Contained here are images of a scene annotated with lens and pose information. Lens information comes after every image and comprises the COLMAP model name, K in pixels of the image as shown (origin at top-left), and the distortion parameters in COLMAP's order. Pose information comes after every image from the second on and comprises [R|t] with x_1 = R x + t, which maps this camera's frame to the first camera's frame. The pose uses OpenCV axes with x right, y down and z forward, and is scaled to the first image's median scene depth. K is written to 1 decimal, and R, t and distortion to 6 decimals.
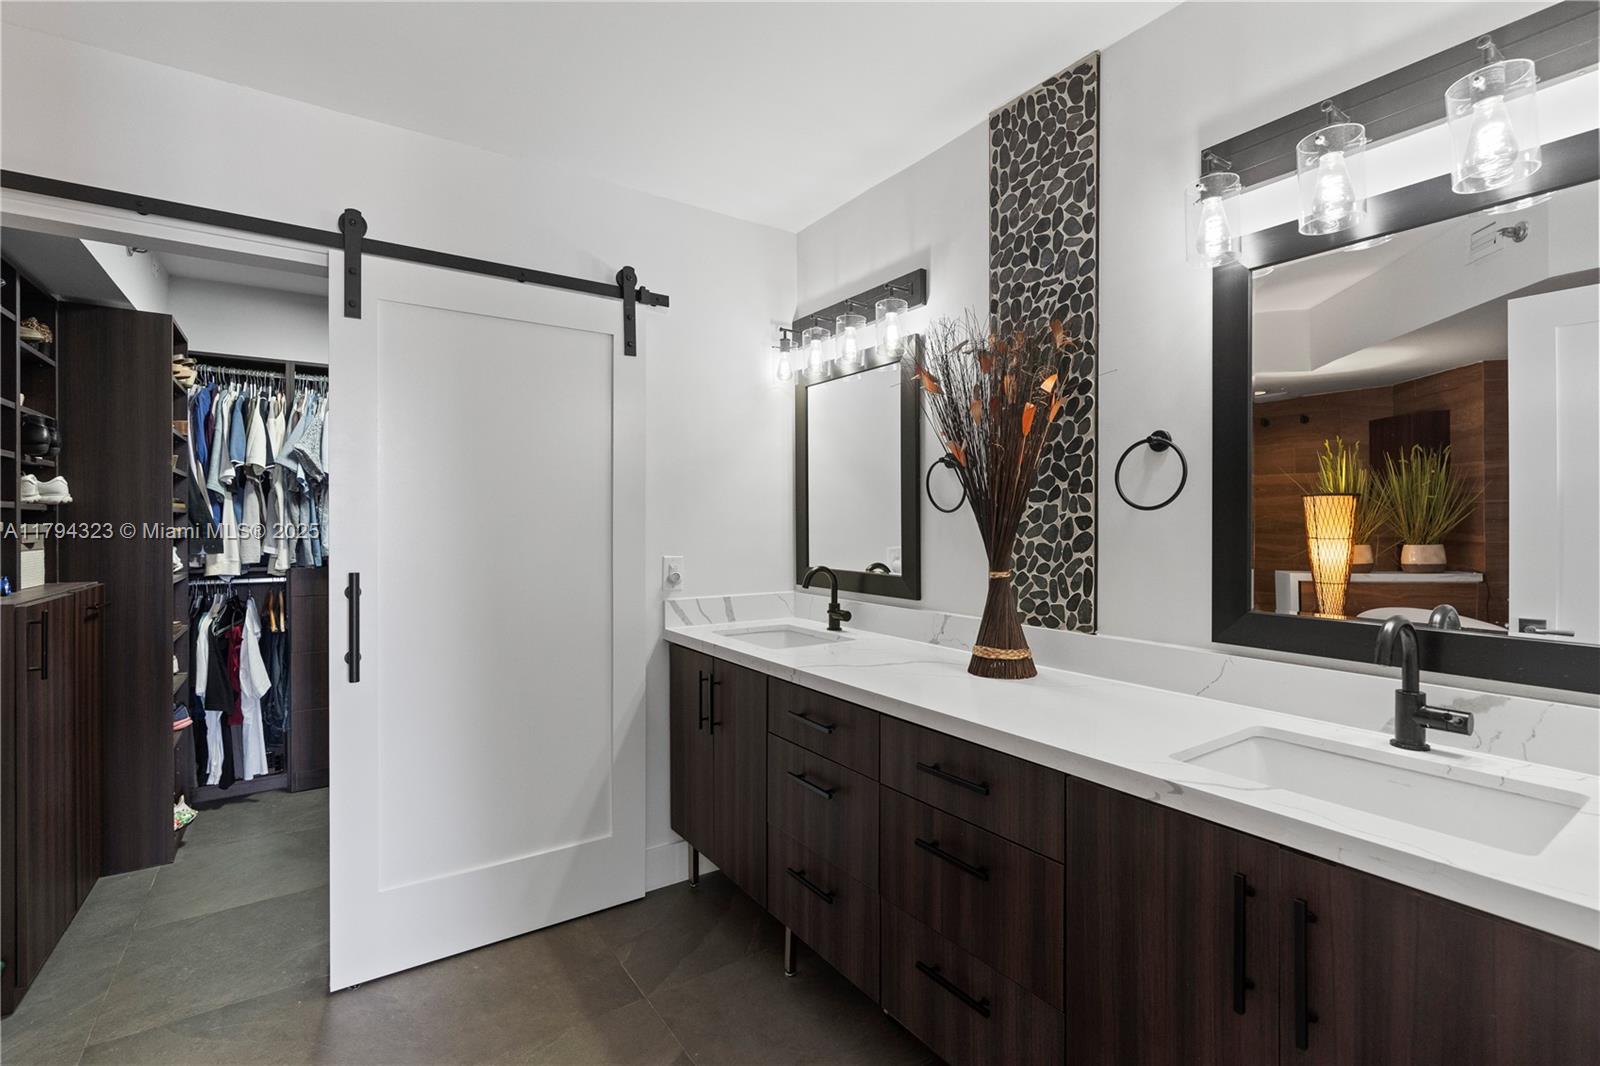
lens RADIAL K [[723.2, 0, 796.7], [0, 723.2, 528.0], [0, 0, 1]] dist [-0.007236, 0.000782]
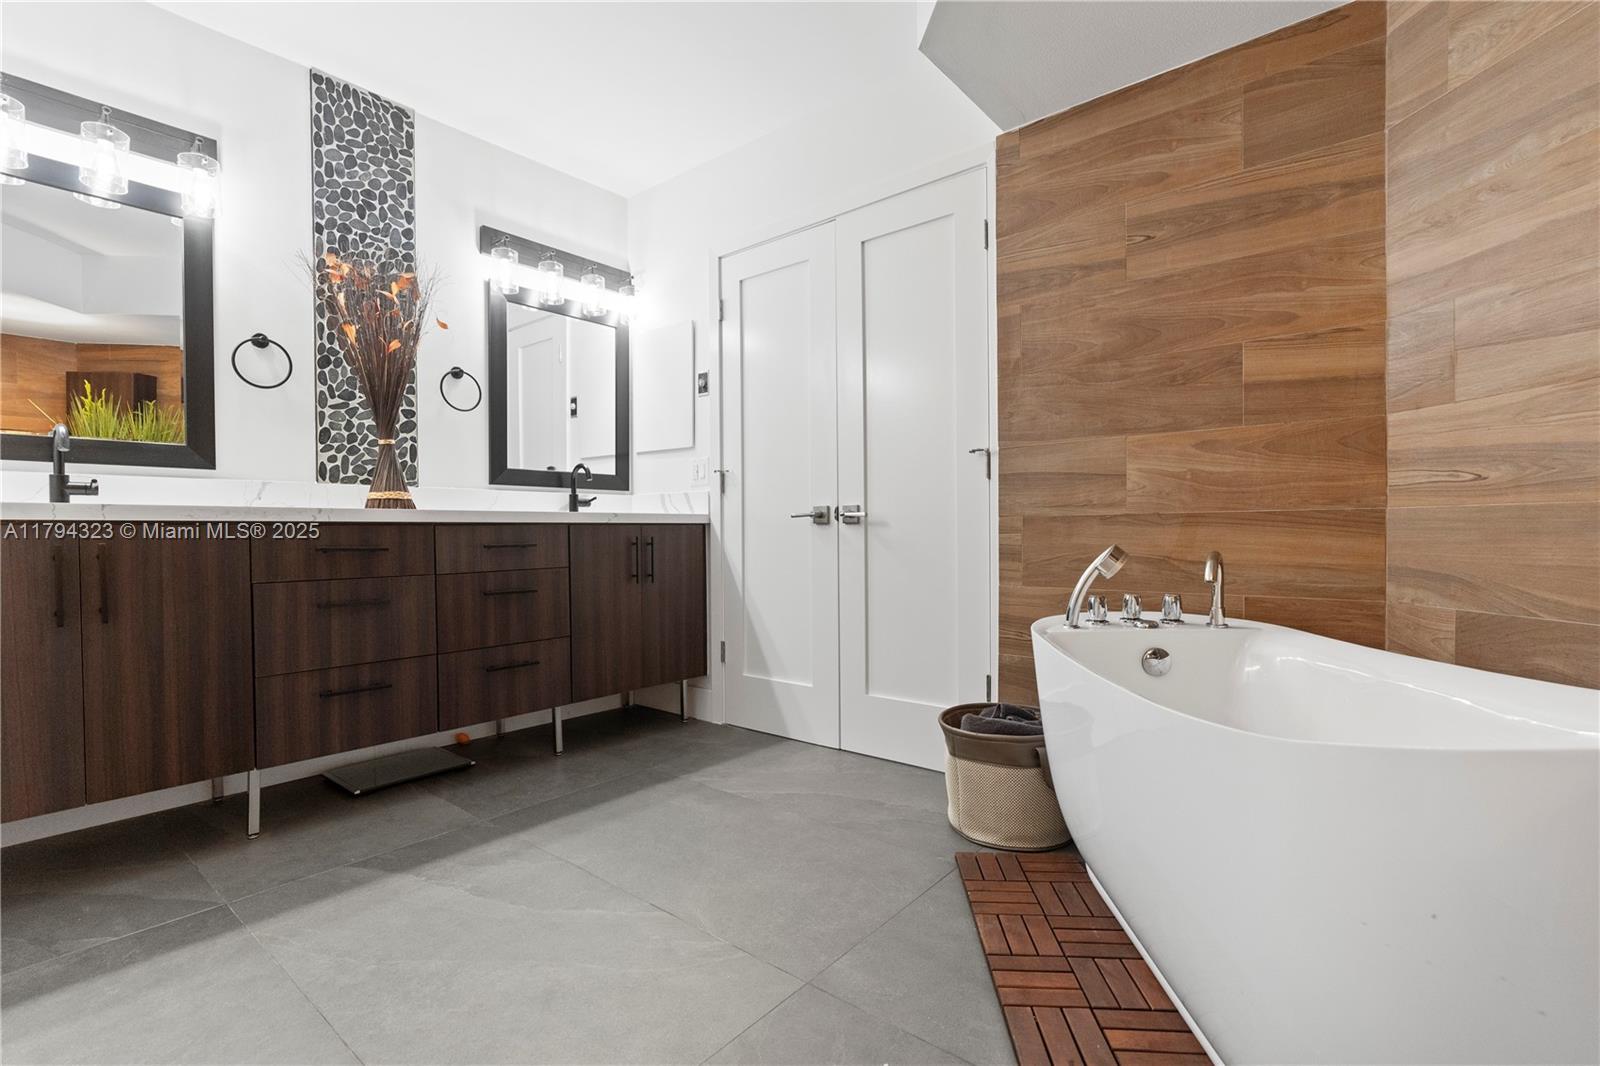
lens RADIAL K [[727.4, 0, 802.6], [0, 727.4, 535.2], [0, 0, 1]] dist [-0.001860, 0.000603]
pose [[-0.273533, -0.006036, 0.961844, -1.242460], [0.014986, 0.999832, 0.010536, 0.233357], [-0.961746, 0.017296, -0.273397, 0.600436]]
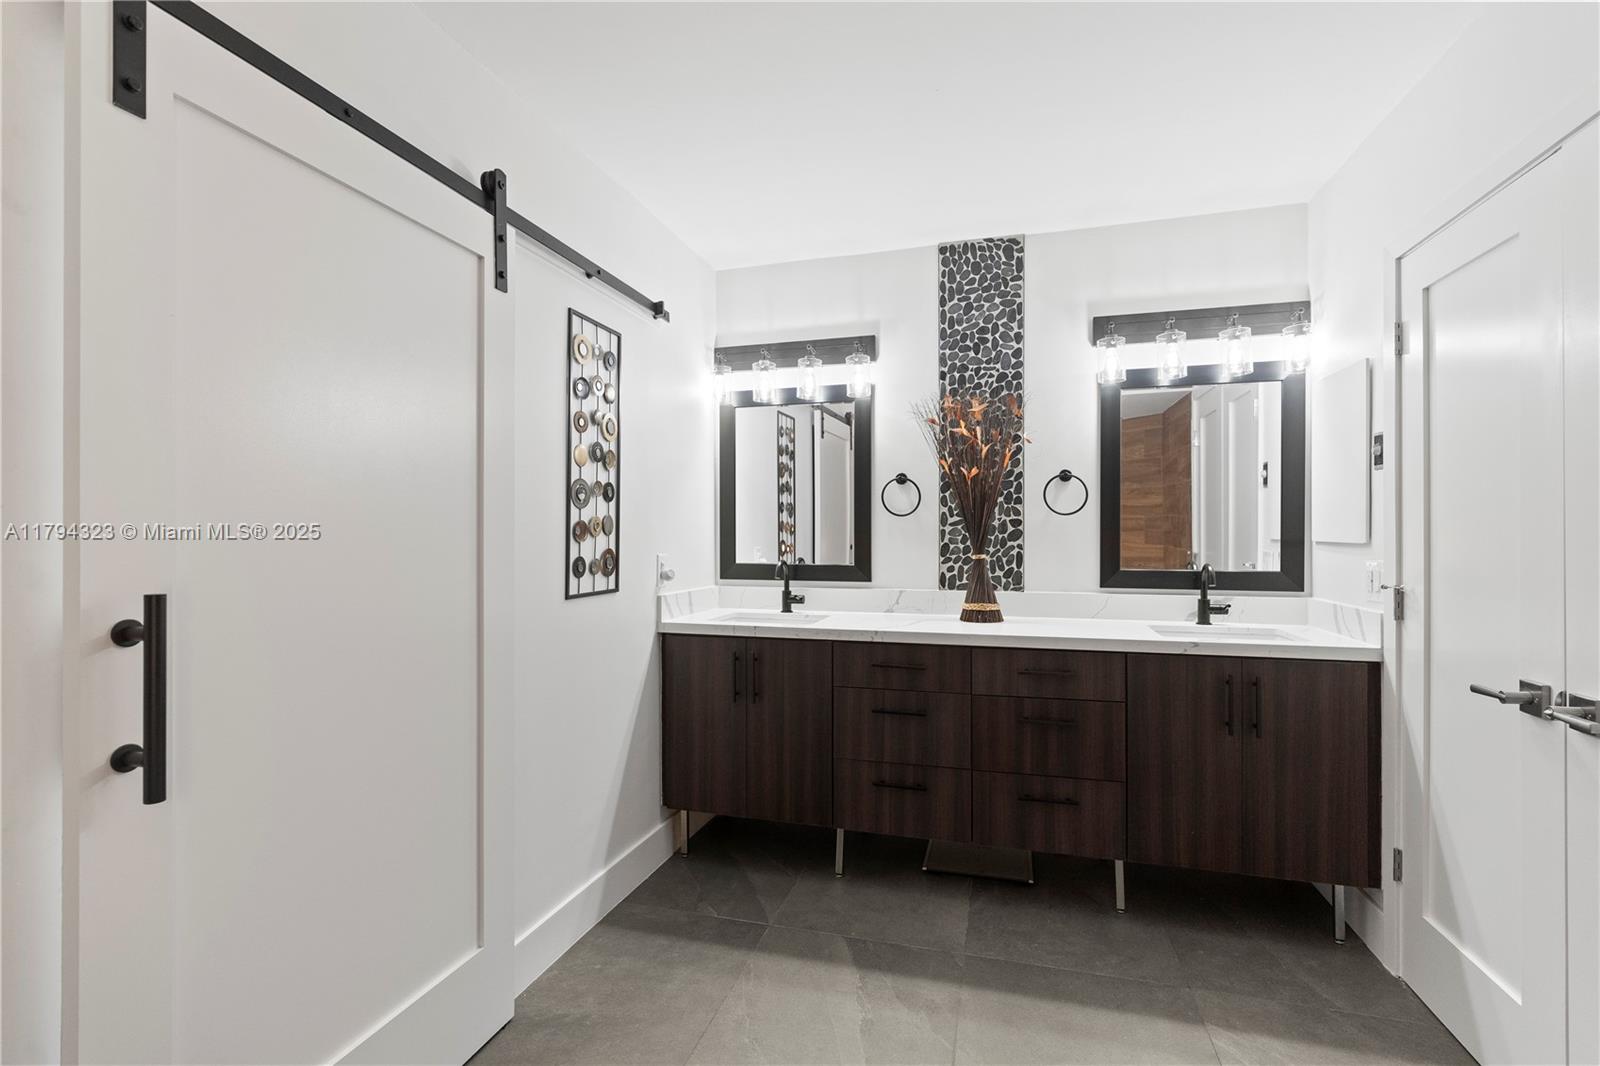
lens RADIAL K [[727.4, 0, 802.6], [0, 727.4, 535.2], [0, 0, 1]] dist [-0.001860, 0.000603]
pose [[0.770377, 0.002073, 0.637585, -0.958369], [0.004616, 0.999950, -0.008828, 0.030532], [-0.637571, 0.009744, 0.770330, 0.053161]]
